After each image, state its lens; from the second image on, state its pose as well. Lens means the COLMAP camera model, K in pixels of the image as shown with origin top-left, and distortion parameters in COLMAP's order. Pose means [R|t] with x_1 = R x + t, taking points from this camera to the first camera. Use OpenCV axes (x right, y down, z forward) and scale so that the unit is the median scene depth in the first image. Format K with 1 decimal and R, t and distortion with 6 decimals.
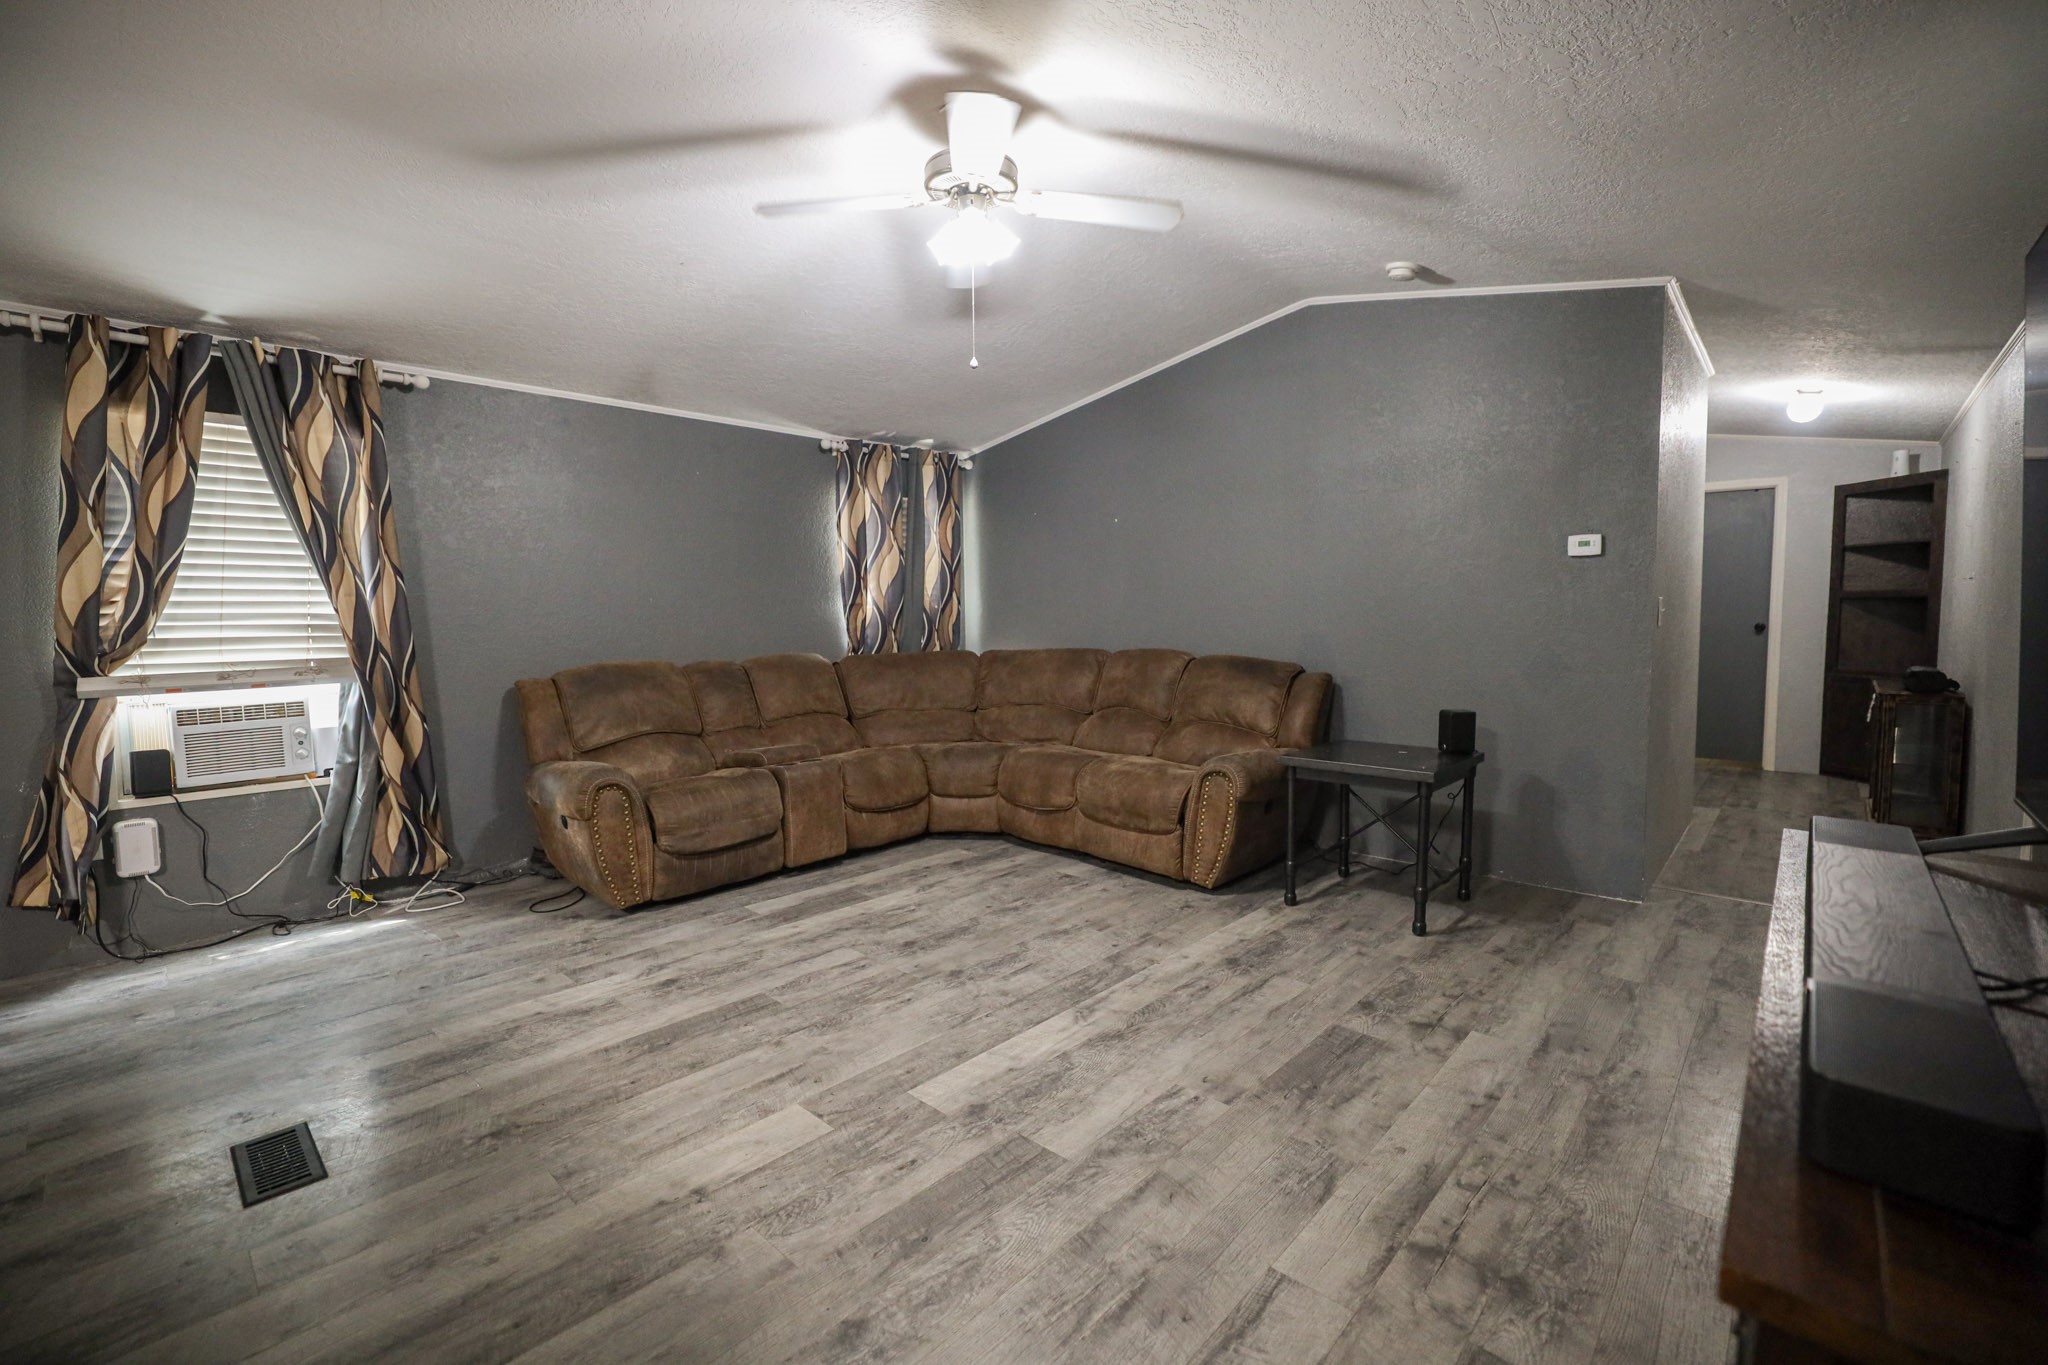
lens RADIAL K [[878.8, 0, 1014.0], [0, 878.8, 674.3], [0, 0, 1]] dist [-0.050727, 0.019885]
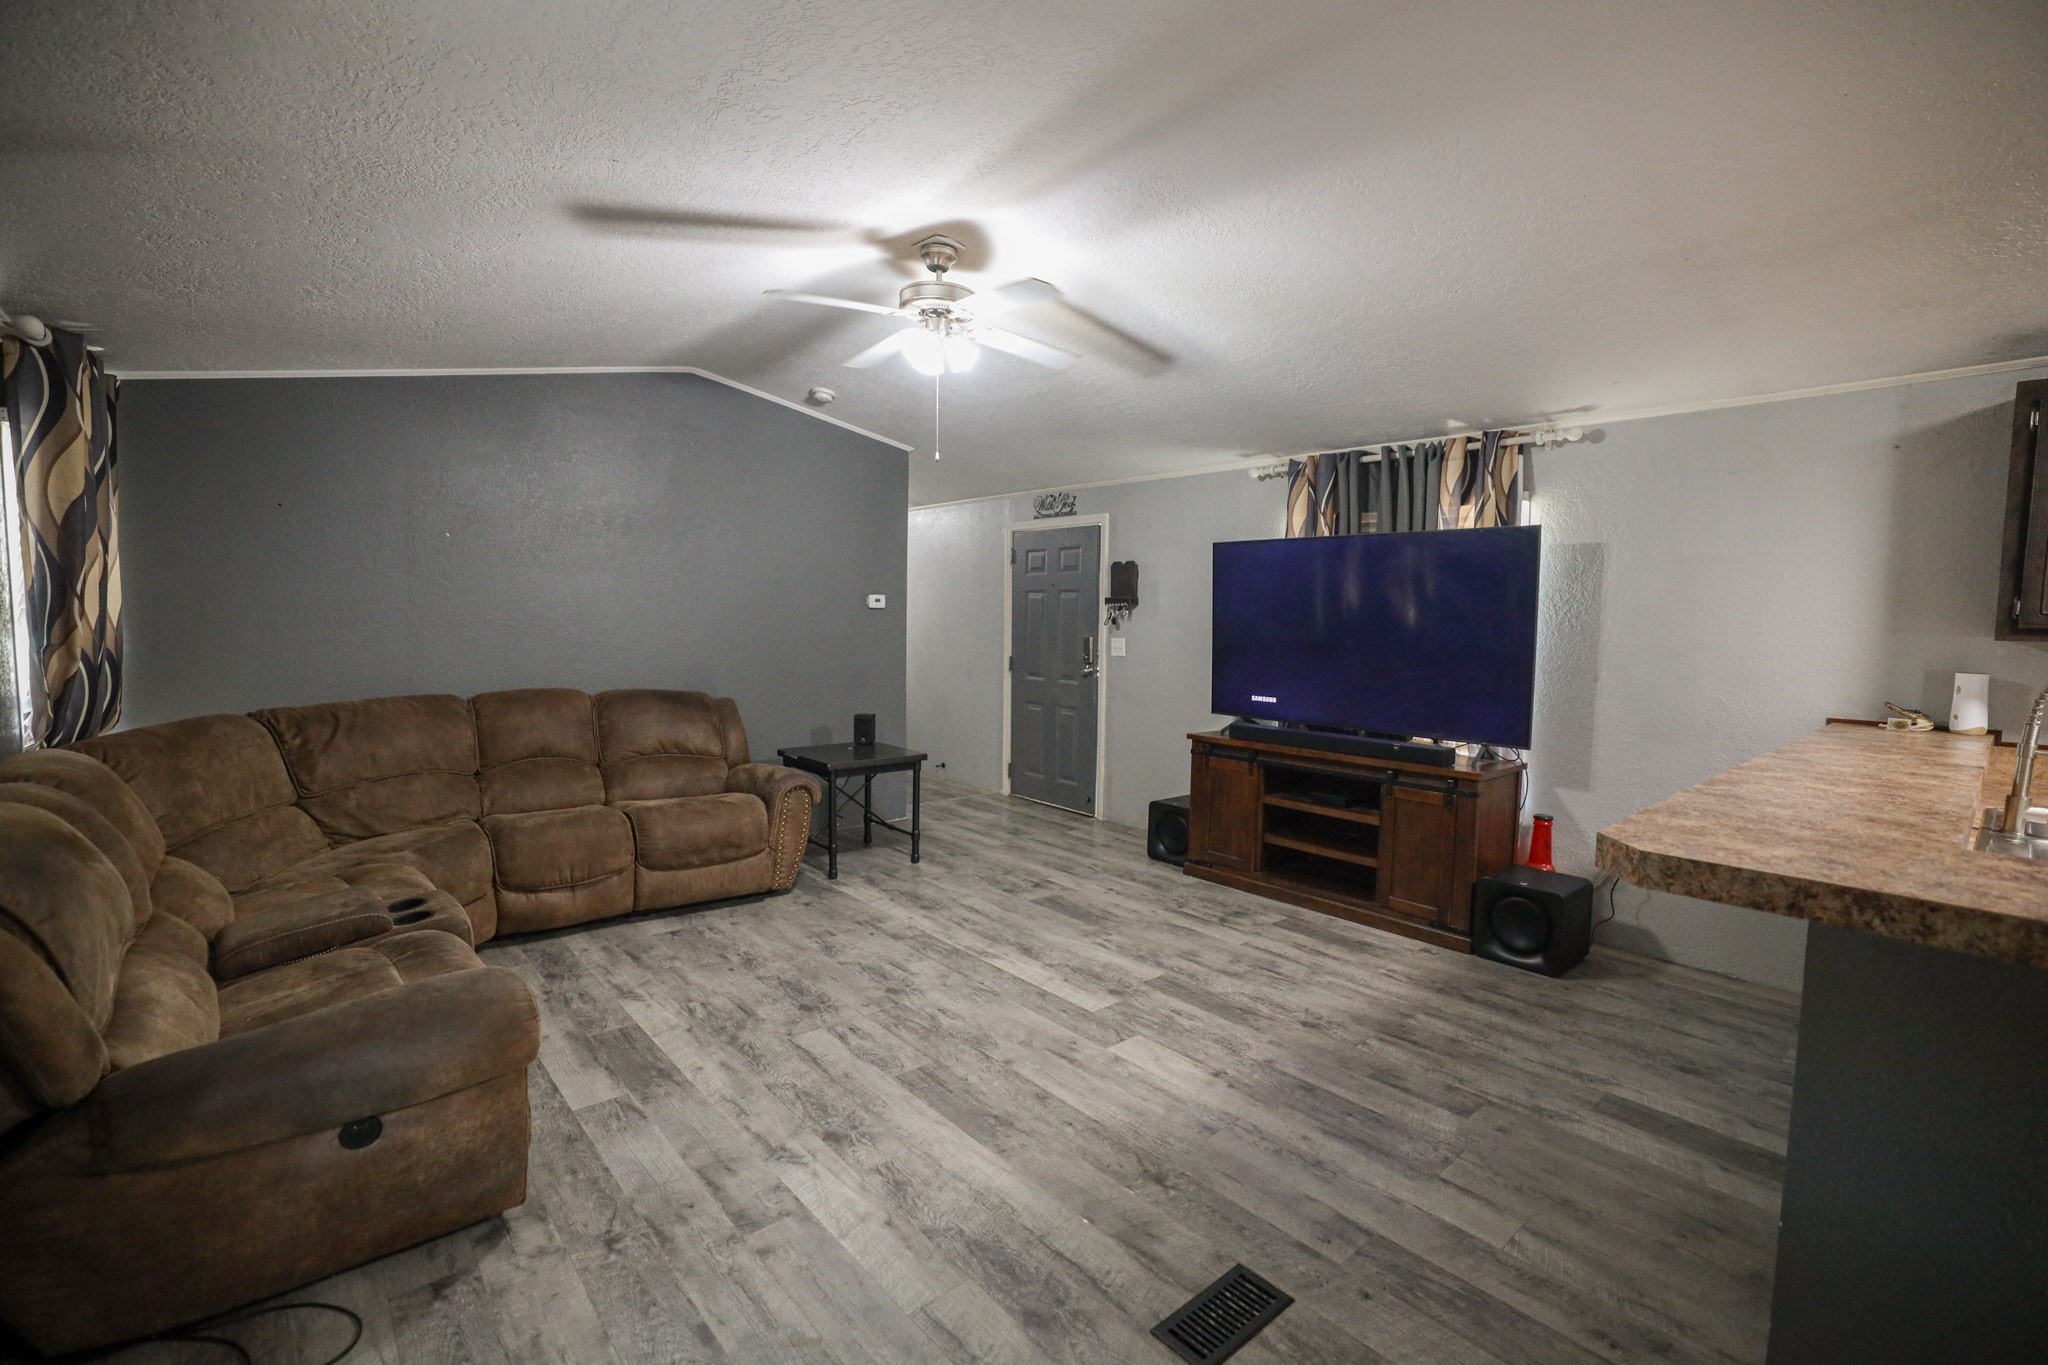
lens RADIAL K [[901.0, 0, 1012.8], [0, 901.0, 674.5], [0, 0, 1]] dist [-0.047655, 0.017796]
pose [[0.110572, -0.058176, 0.992164, -1.094447], [0.054450, 0.997141, 0.052400, -0.103032], [-0.992375, 0.048229, 0.113423, 0.666855]]
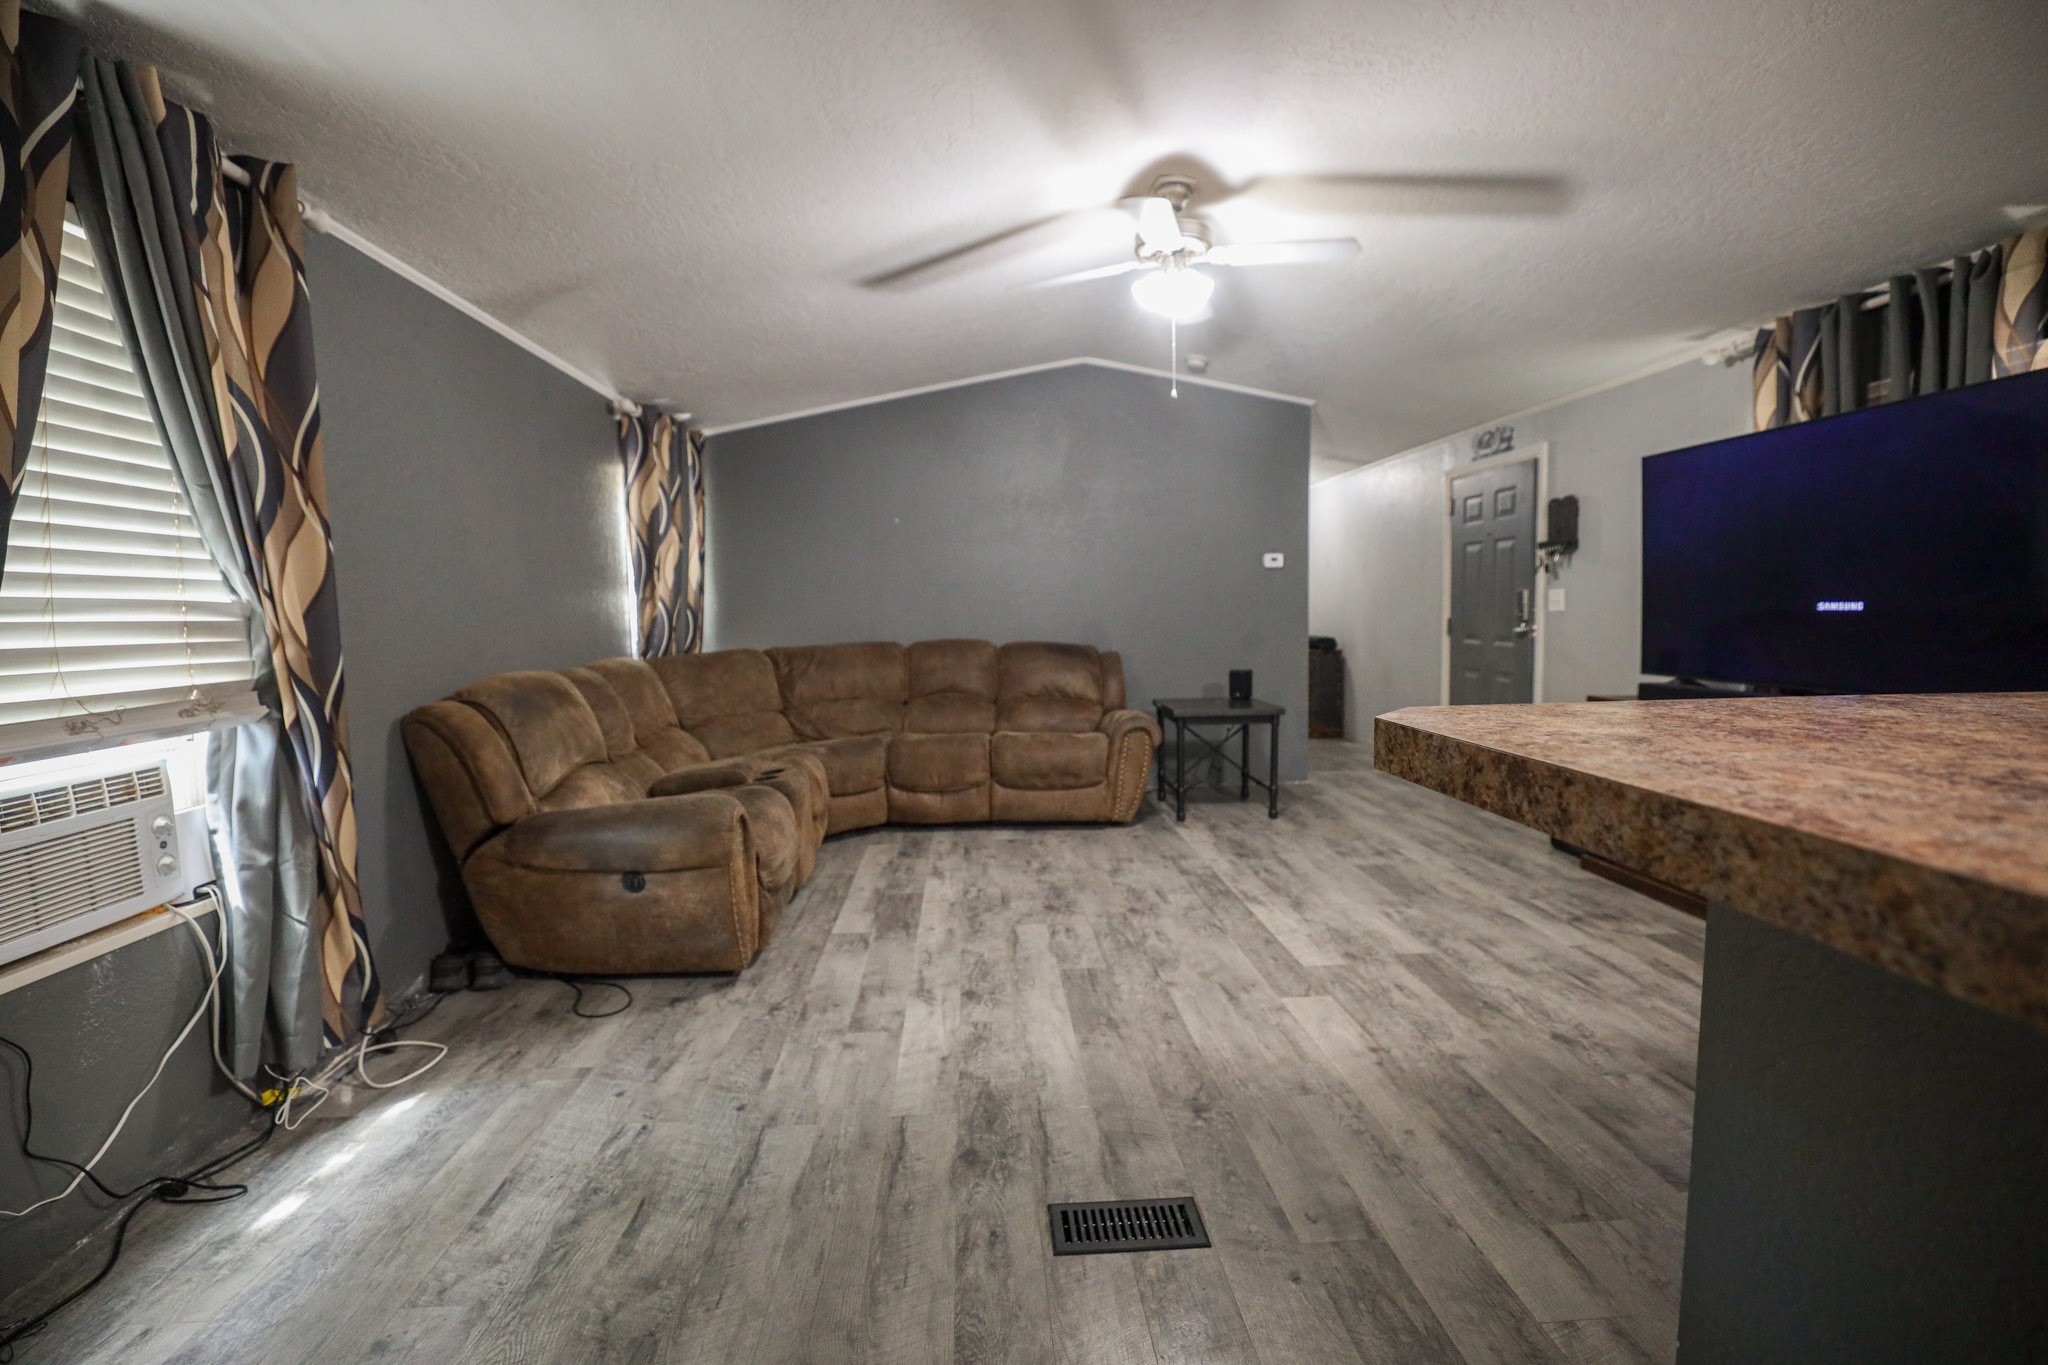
lens RADIAL K [[878.8, 0, 1014.0], [0, 878.8, 674.3], [0, 0, 1]] dist [-0.050727, 0.019885]
pose [[0.691884, -0.056946, 0.719760, -0.948347], [0.060077, 0.997968, 0.021207, -0.005696], [-0.719505, 0.028568, 0.693899, 0.282610]]
